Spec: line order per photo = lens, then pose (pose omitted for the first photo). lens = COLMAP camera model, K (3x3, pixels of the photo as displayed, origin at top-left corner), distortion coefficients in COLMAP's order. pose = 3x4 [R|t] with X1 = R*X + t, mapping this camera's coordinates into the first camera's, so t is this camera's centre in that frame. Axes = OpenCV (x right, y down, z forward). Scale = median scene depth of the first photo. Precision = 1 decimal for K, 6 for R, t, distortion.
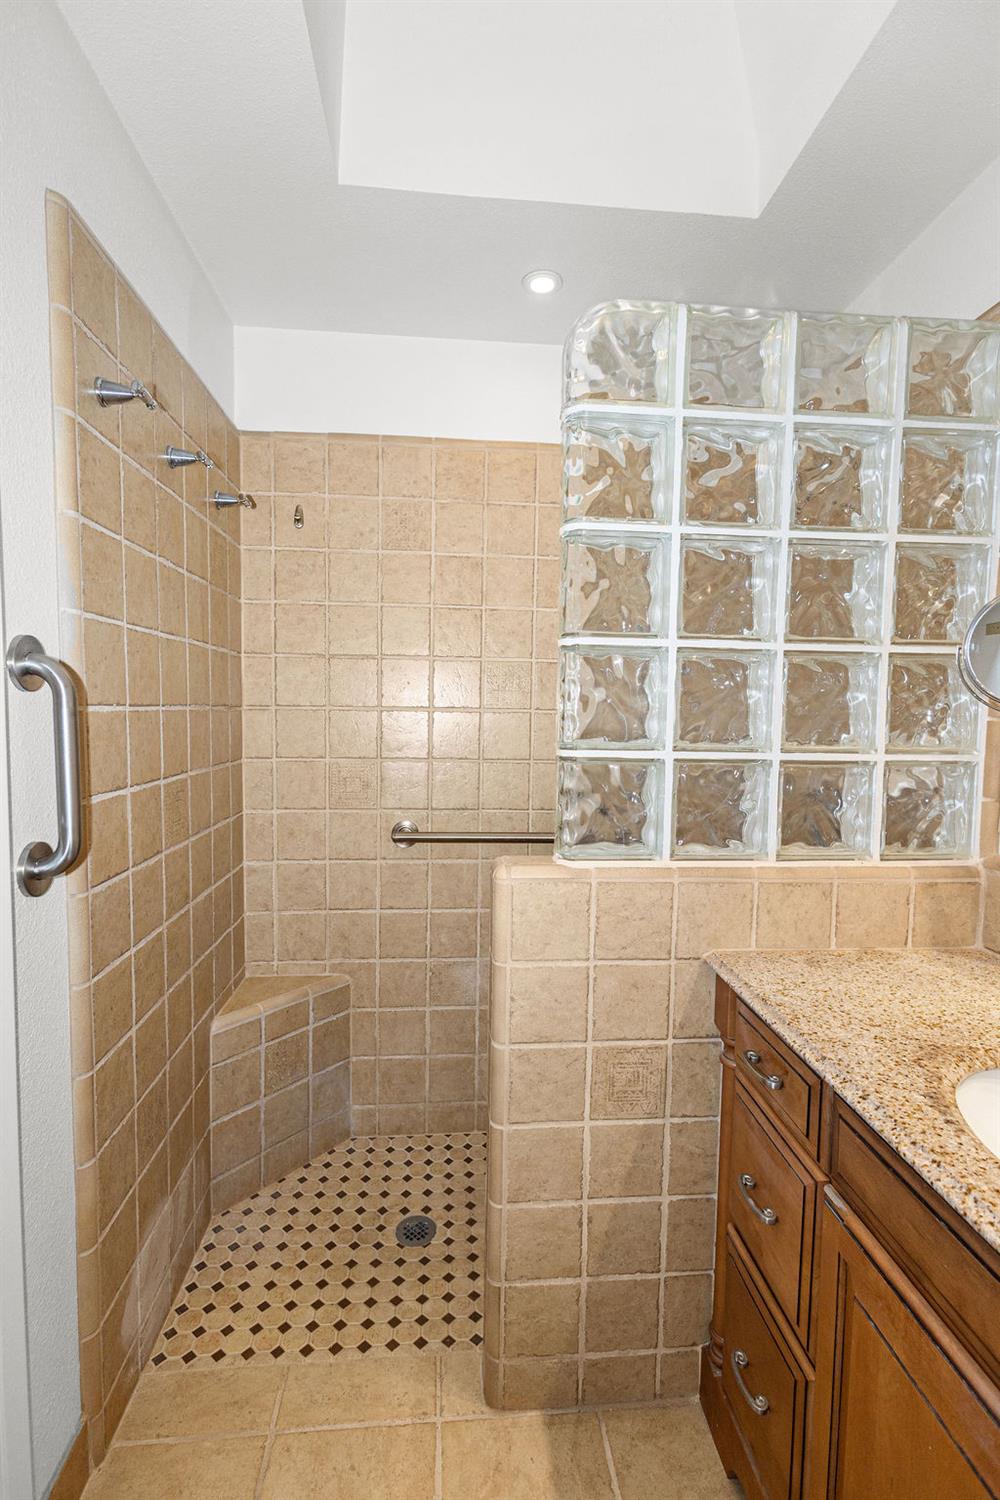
lens RADIAL K [[682.6, 0, 500.0], [0, 682.6, 750.0], [0, 0, 1]] dist [0.002153, -0.001089]
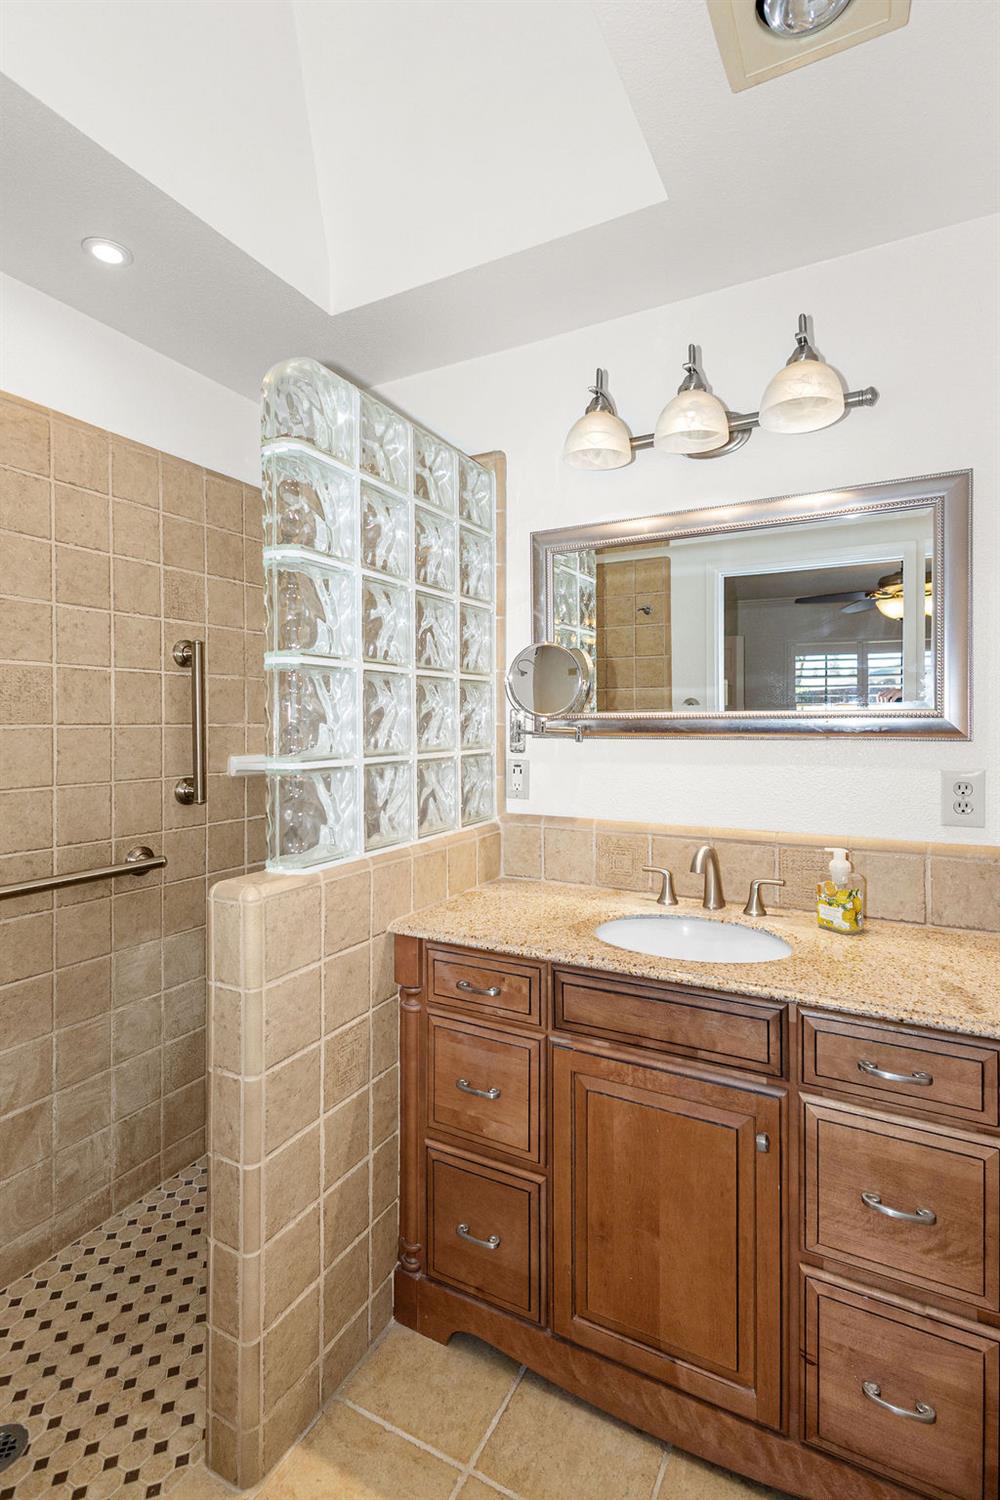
lens RADIAL K [[708.1, 0, 494.1], [0, 708.1, 720.2], [0, 0, 1]] dist [0.005598, -0.000696]
pose [[0.554003, -0.019362, 0.832289, -0.616123], [0.062761, 0.997856, -0.018562, -0.025345], [-0.830146, 0.062519, 0.554030, 0.139436]]
